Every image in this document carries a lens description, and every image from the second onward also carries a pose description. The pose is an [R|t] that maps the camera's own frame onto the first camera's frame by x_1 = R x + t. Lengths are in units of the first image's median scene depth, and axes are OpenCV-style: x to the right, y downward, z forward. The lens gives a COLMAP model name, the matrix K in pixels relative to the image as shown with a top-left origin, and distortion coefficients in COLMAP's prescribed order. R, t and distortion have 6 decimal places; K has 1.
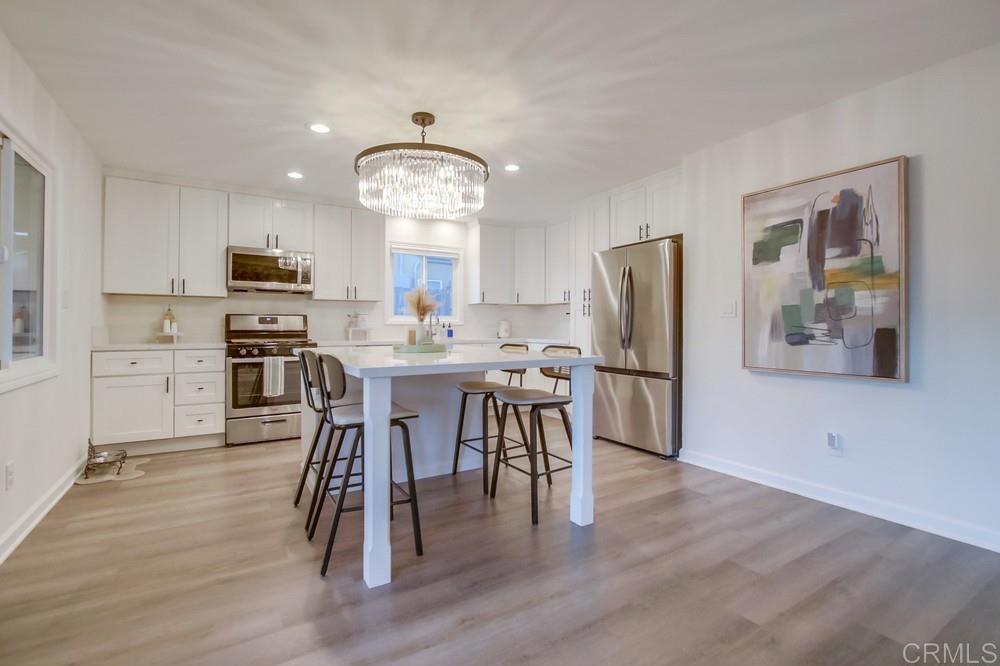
lens RADIAL K [[455.2, 0, 488.2], [0, 455.2, 328.2], [0, 0, 1]] dist [-0.014213, 0.000713]
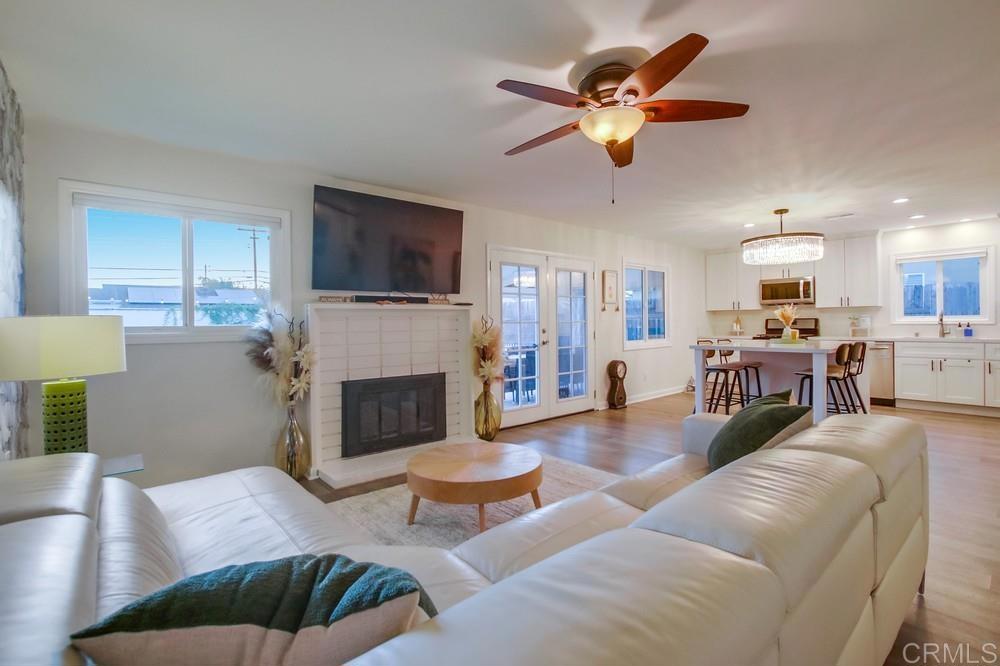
lens RADIAL K [[455.2, 0, 507.3], [0, 455.2, 325.8], [0, 0, 1]] dist [-0.014213, 0.000713]
pose [[0.138515, -0.002214, -0.990358, 1.164461], [-0.001229, 0.999996, -0.002407, -0.000206], [0.990360, 0.001551, 0.138512, -0.251907]]
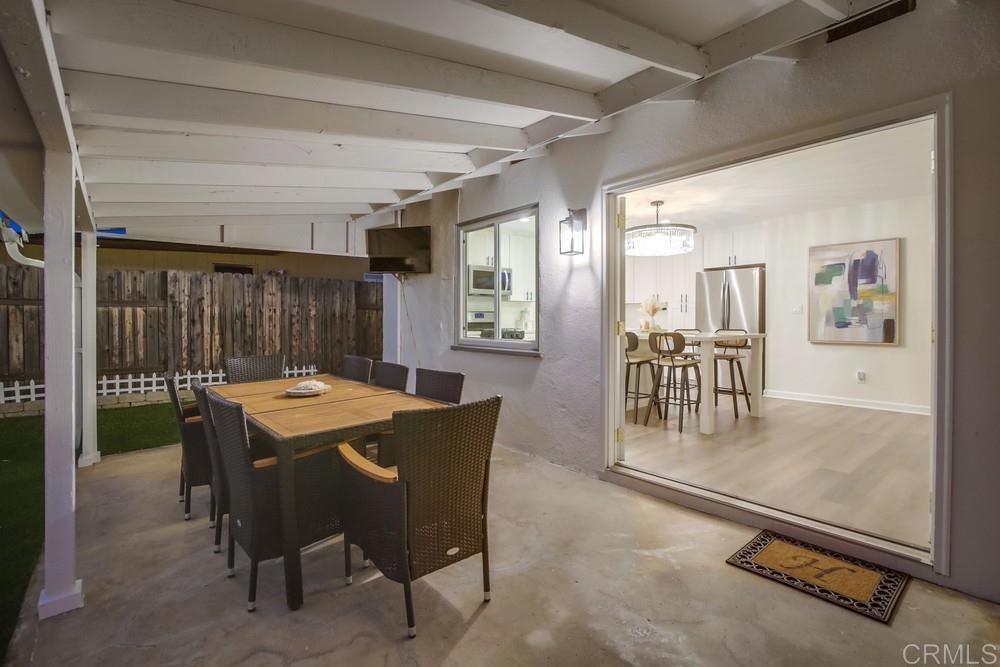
lens RADIAL K [[455.2, 0, 486.8], [0, 455.2, 328.1], [0, 0, 1]] dist [-0.014213, 0.000713]
pose [[0.990426, -0.006635, 0.137886, -0.832594], [0.004567, 0.999872, 0.015310, 0.000854], [-0.137970, -0.014533, 0.990330, -0.539807]]
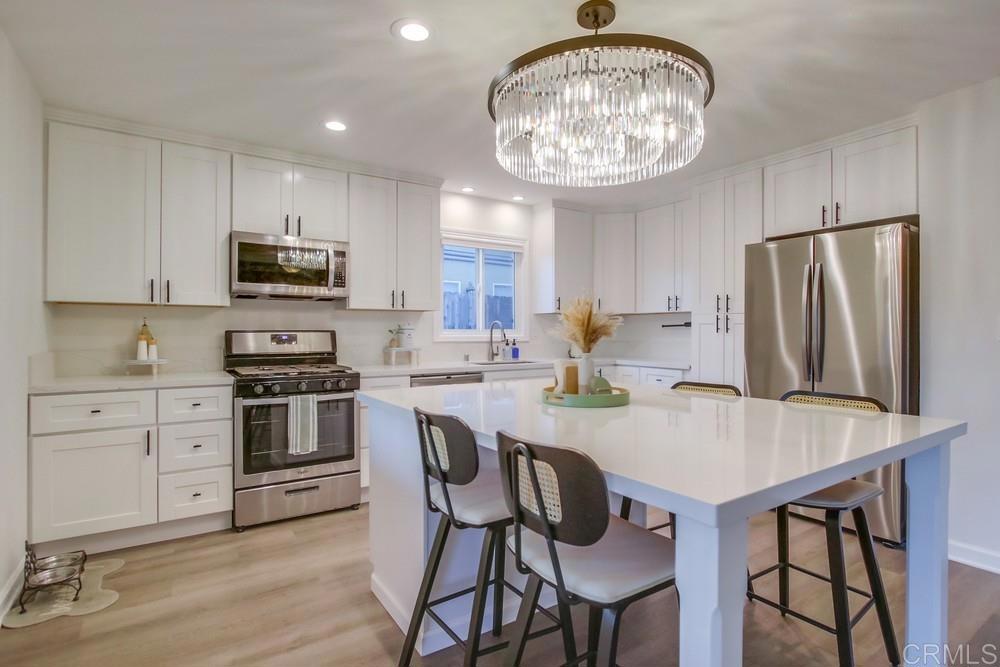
lens RADIAL K [[498.2, 0, 478.9], [0, 498.2, 335.7], [0, 0, 1]] dist [-0.018589, 0.004249]
pose [[0.999704, -0.000685, 0.024304, -0.246695], [0.000531, 0.999980, 0.006331, -0.033088], [-0.024308, -0.006316, 0.999685, 0.273985]]
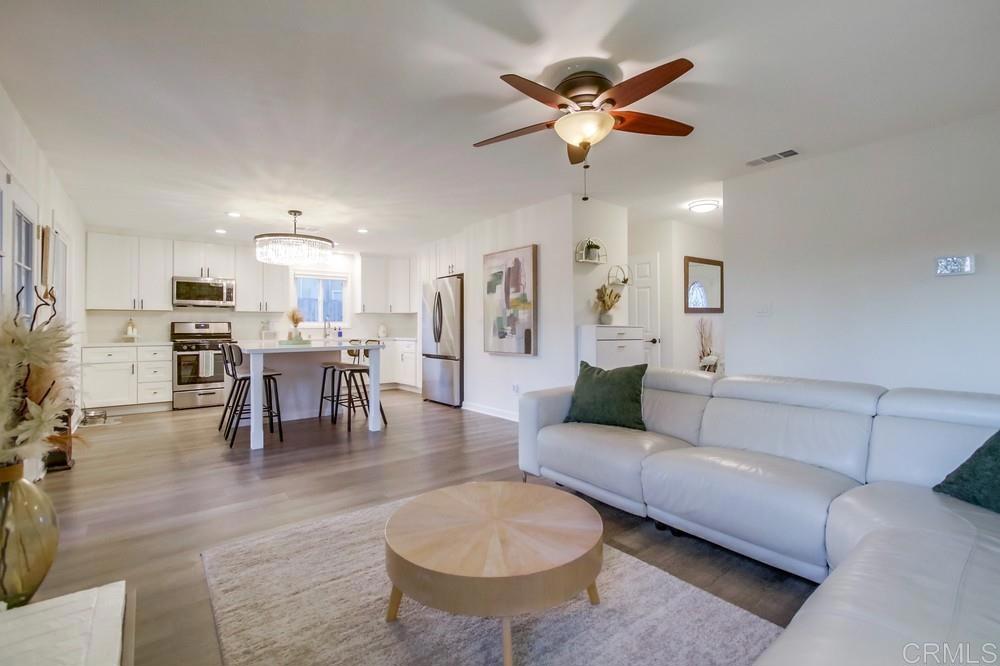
lens RADIAL K [[455.2, 0, 490.8], [0, 455.2, 325.5], [0, 0, 1]] dist [-0.014213, 0.000713]
pose [[0.992953, -0.007529, 0.118271, 0.316332], [0.008491, 0.999935, -0.007633, -0.001130], [-0.118205, 0.008584, 0.992952, -0.663398]]
